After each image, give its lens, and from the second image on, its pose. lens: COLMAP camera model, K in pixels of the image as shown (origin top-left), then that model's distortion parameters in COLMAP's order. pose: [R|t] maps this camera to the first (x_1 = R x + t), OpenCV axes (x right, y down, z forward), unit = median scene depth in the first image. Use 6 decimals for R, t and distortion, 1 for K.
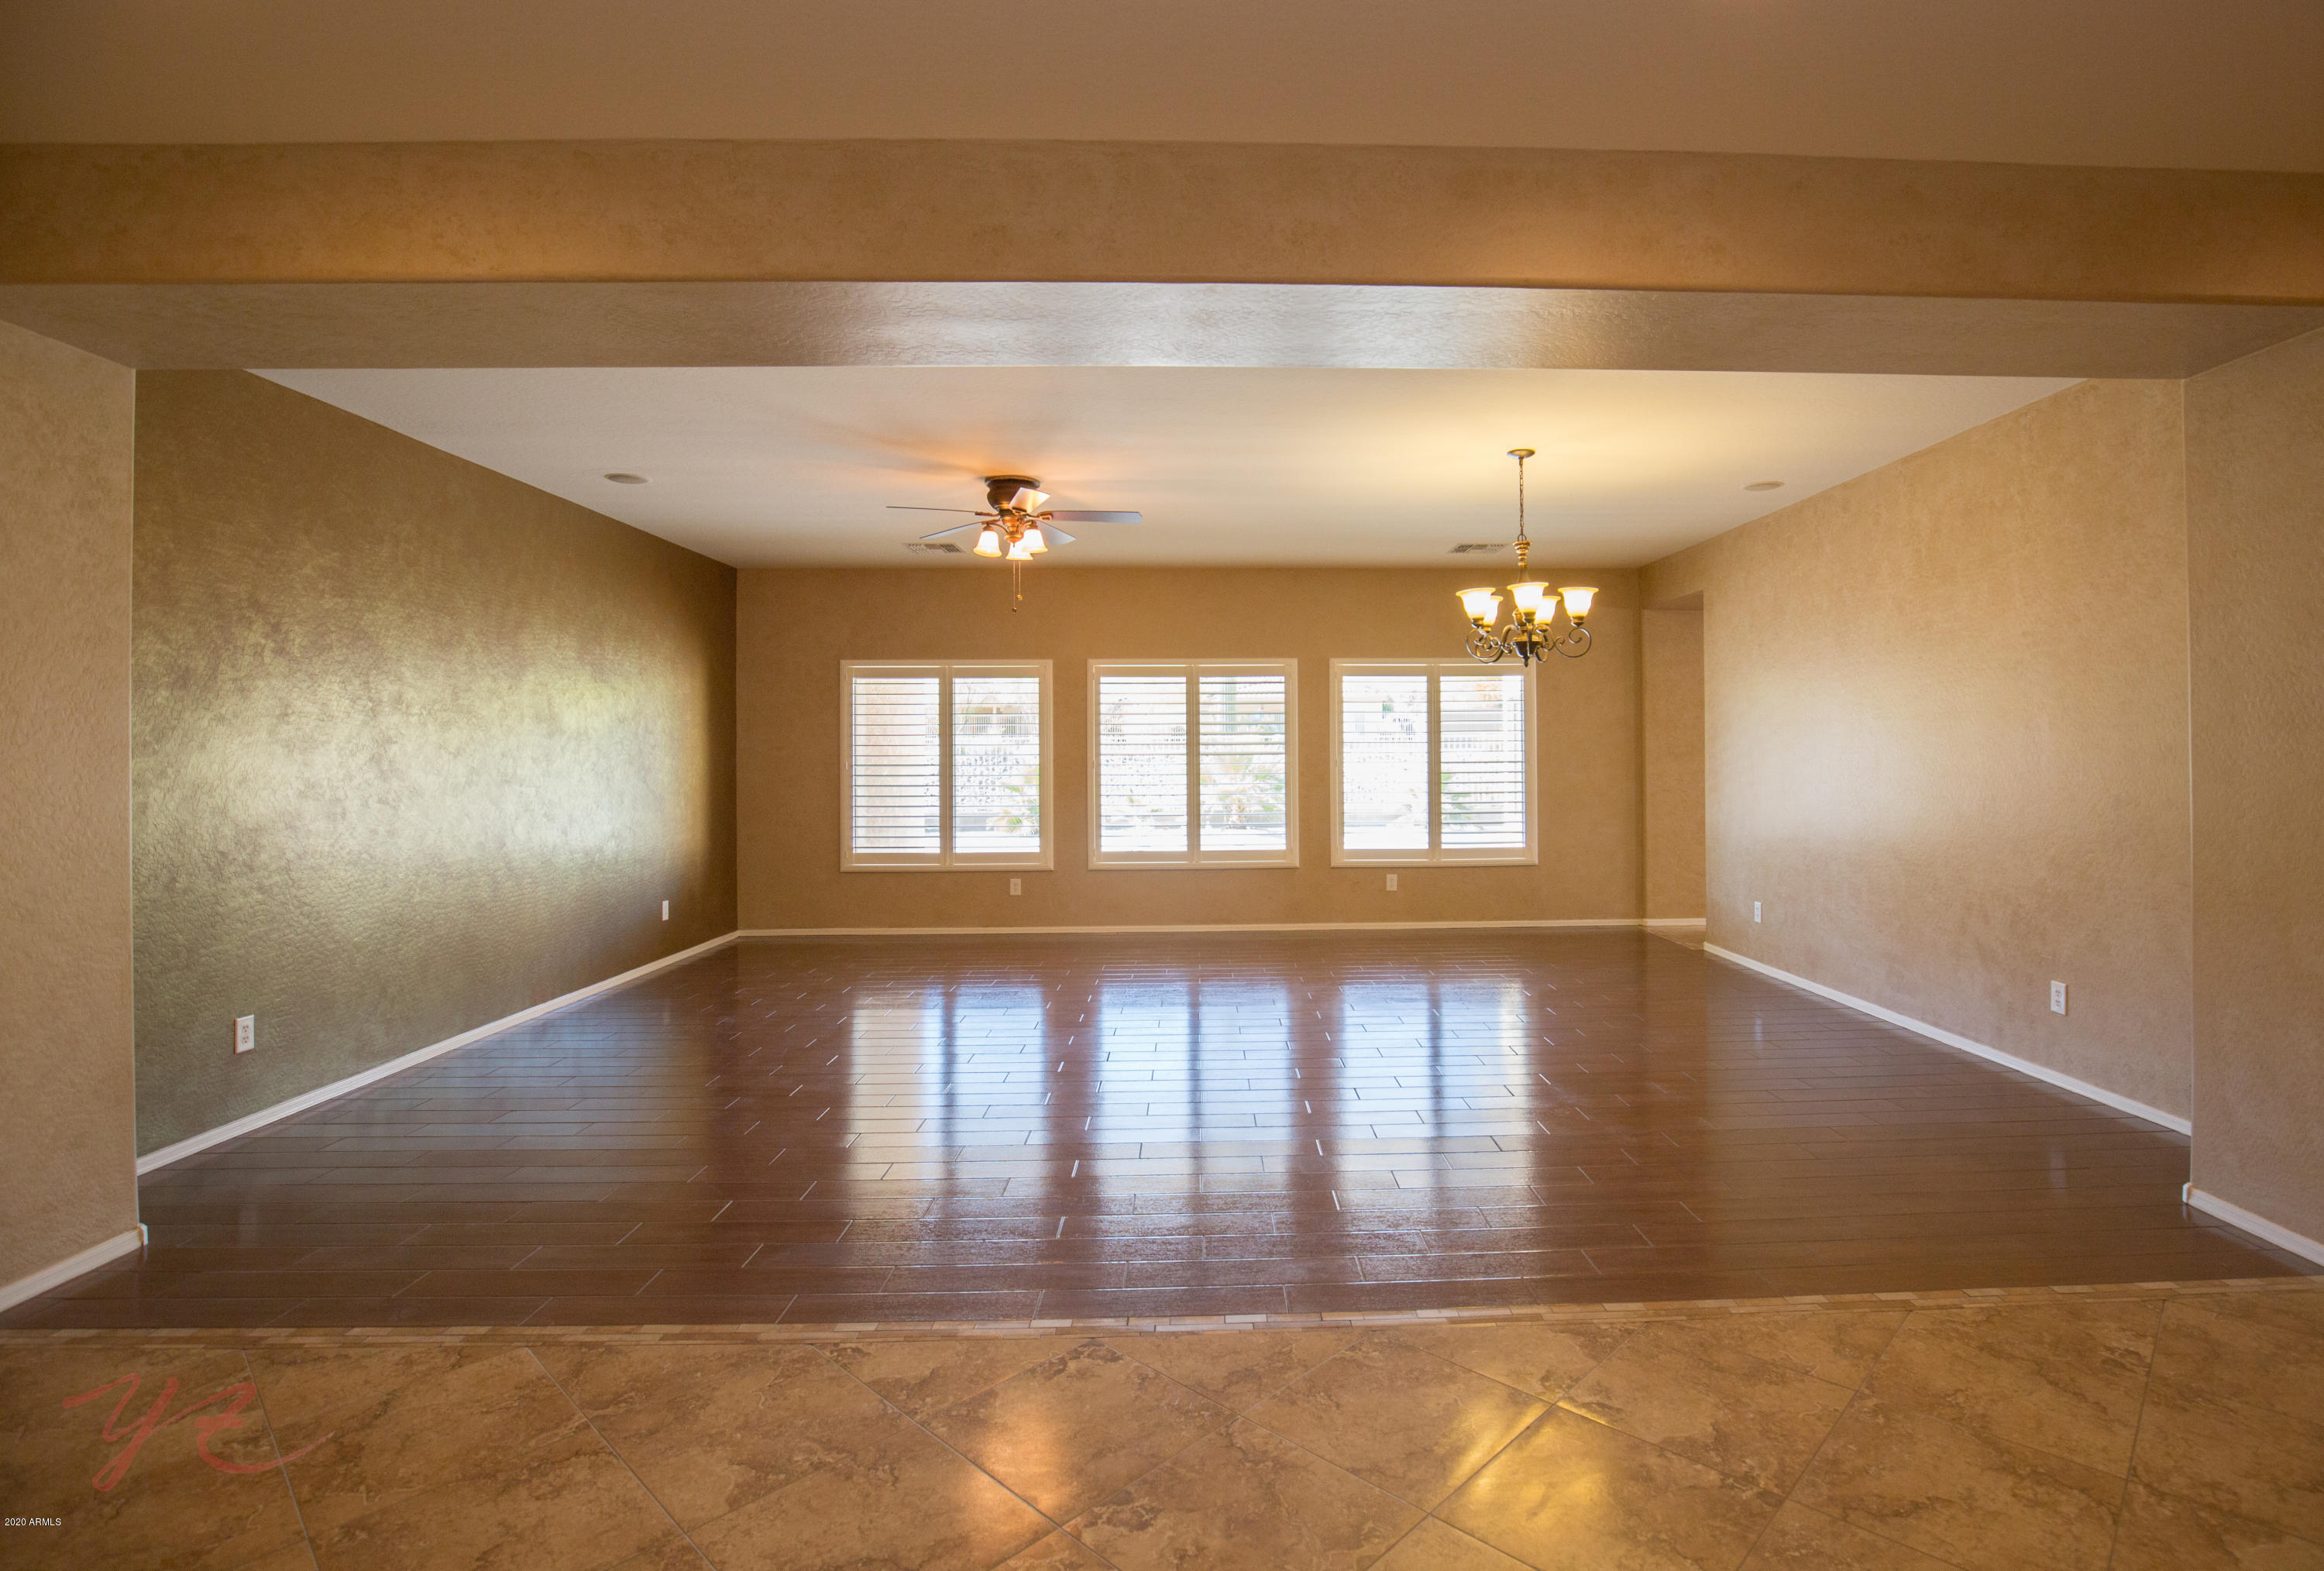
lens RADIAL K [[1192.9, 0, 1166.6], [0, 1192.9, 740.9], [0, 0, 1]] dist [-0.048922, 0.017725]
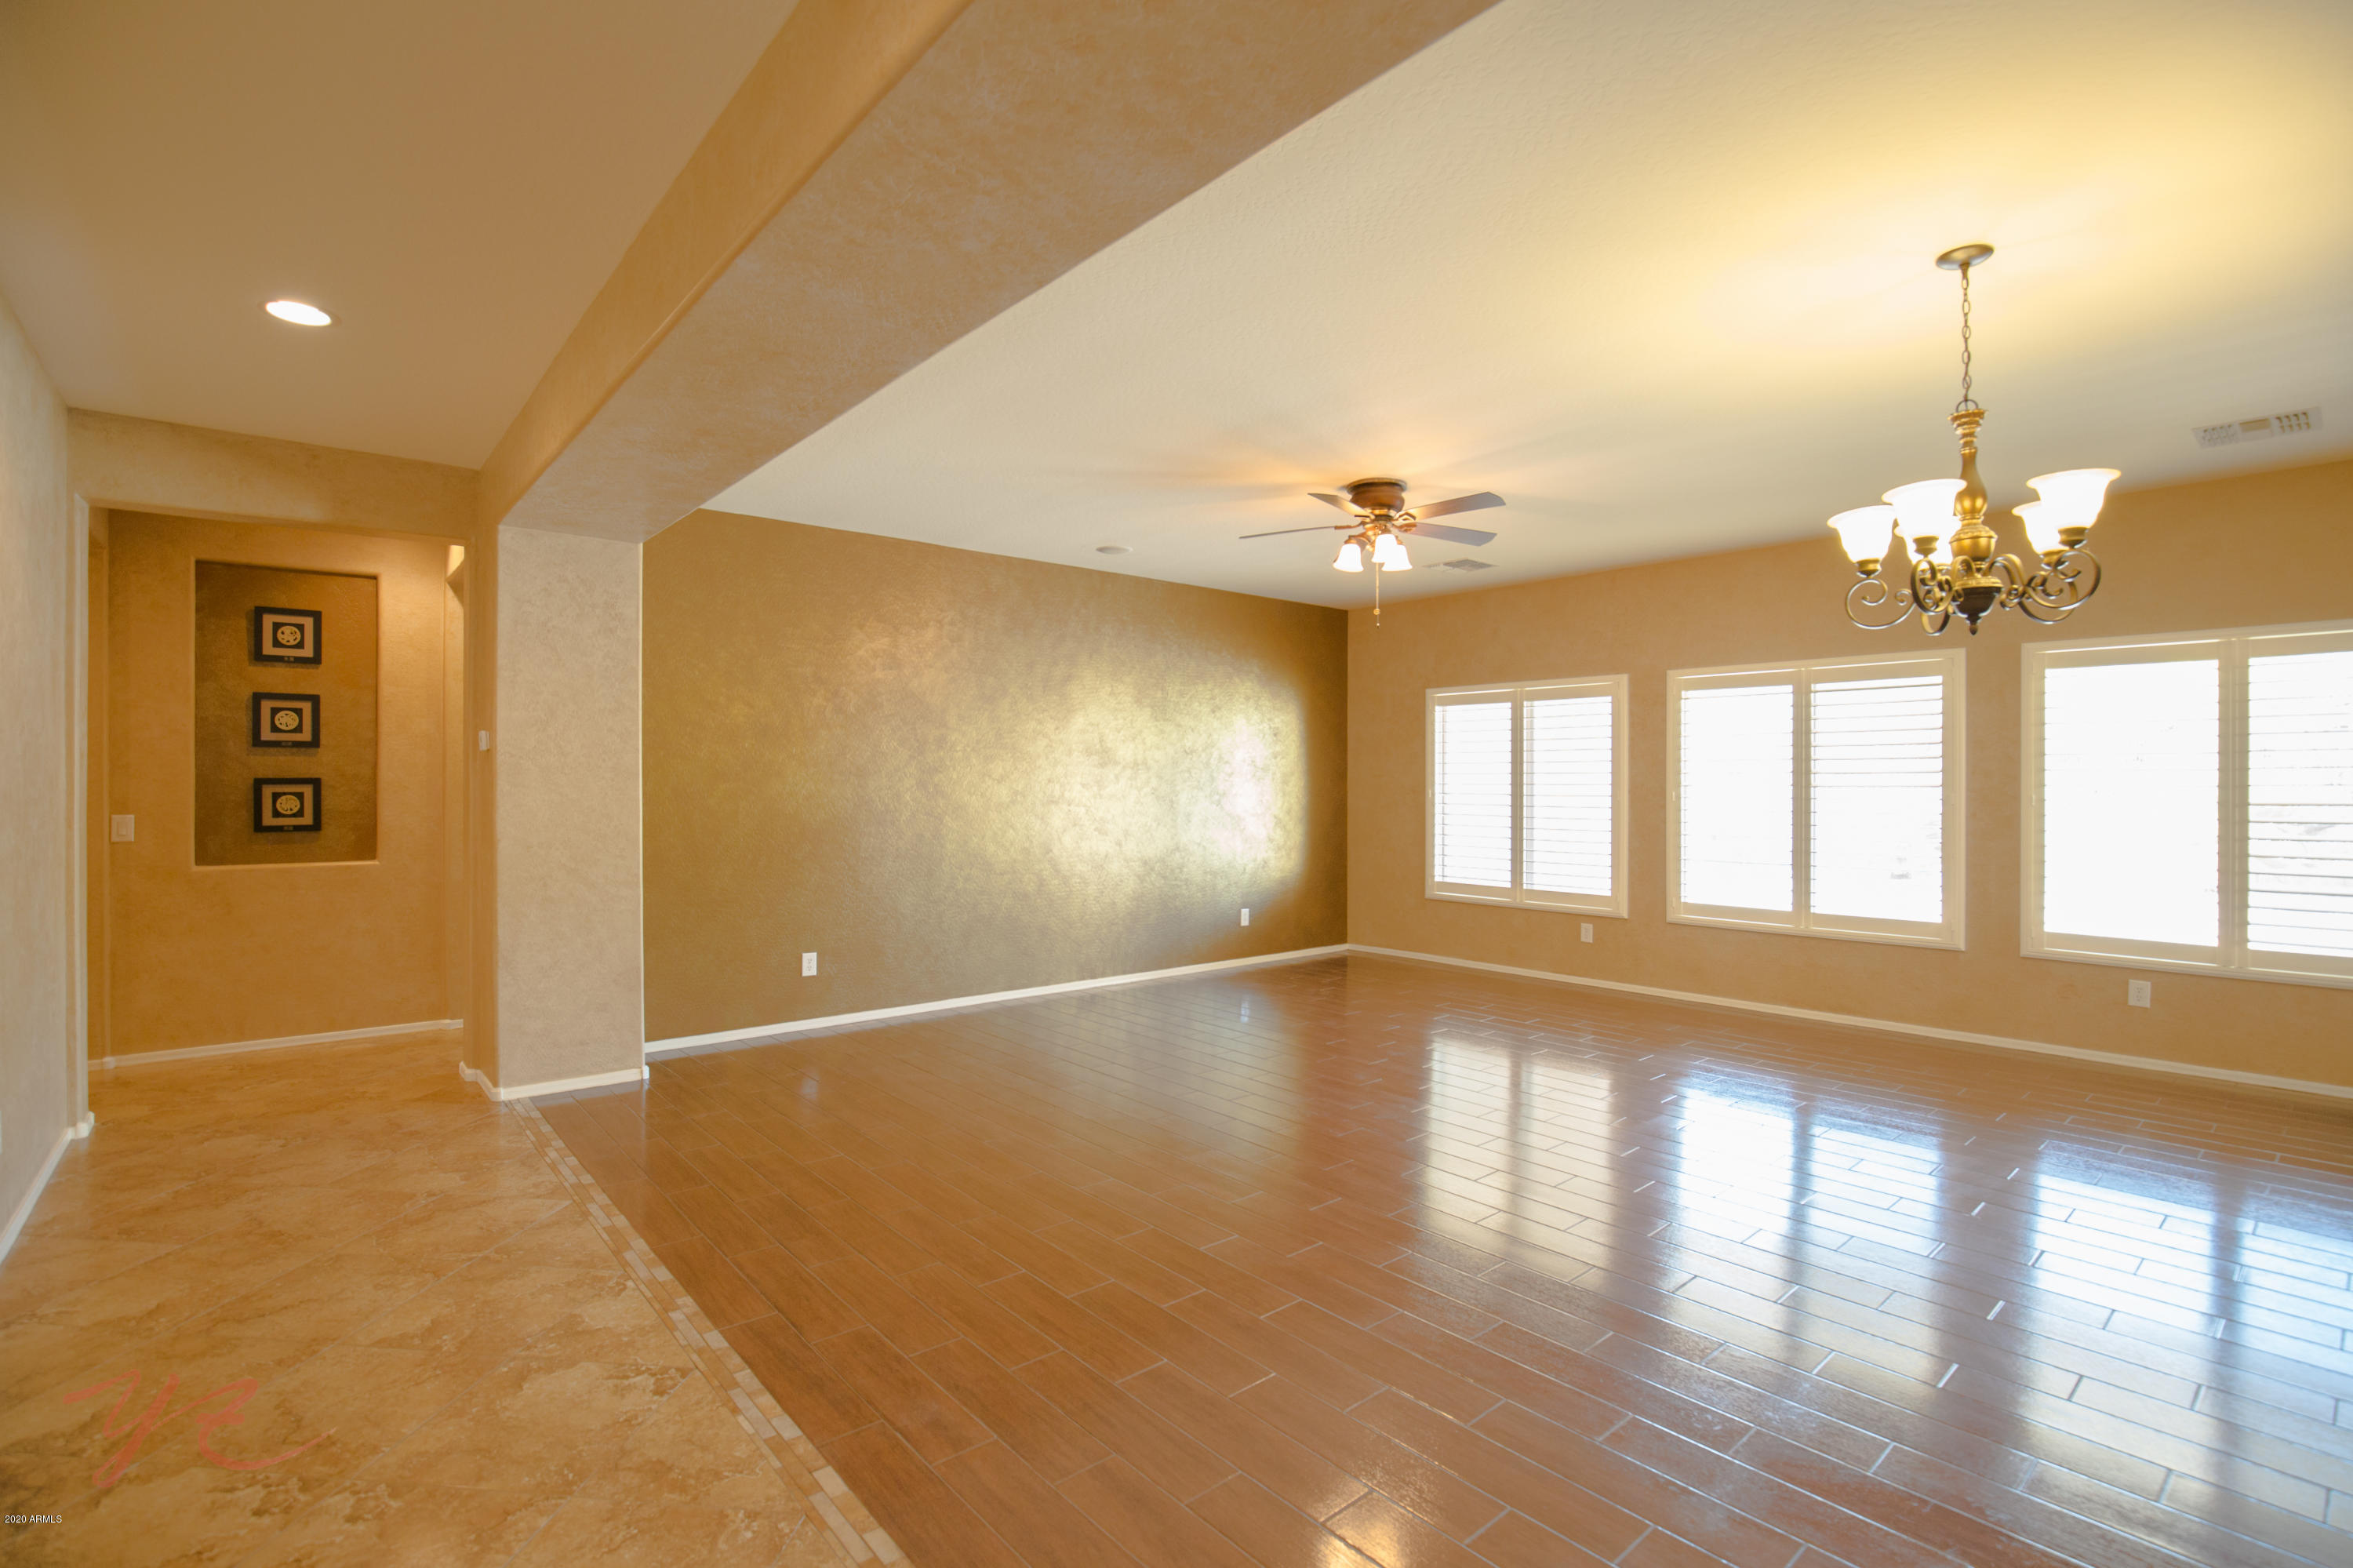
lens RADIAL K [[1074.3, 0, 1176.5], [0, 1074.3, 784.0], [0, 0, 1]] dist [-0.028454, 0.000858]
pose [[0.622720, 0.008378, -0.782400, 0.405771], [0.002958, 0.999910, 0.013062, 0.000237], [0.782439, -0.010448, 0.622639, 0.348570]]
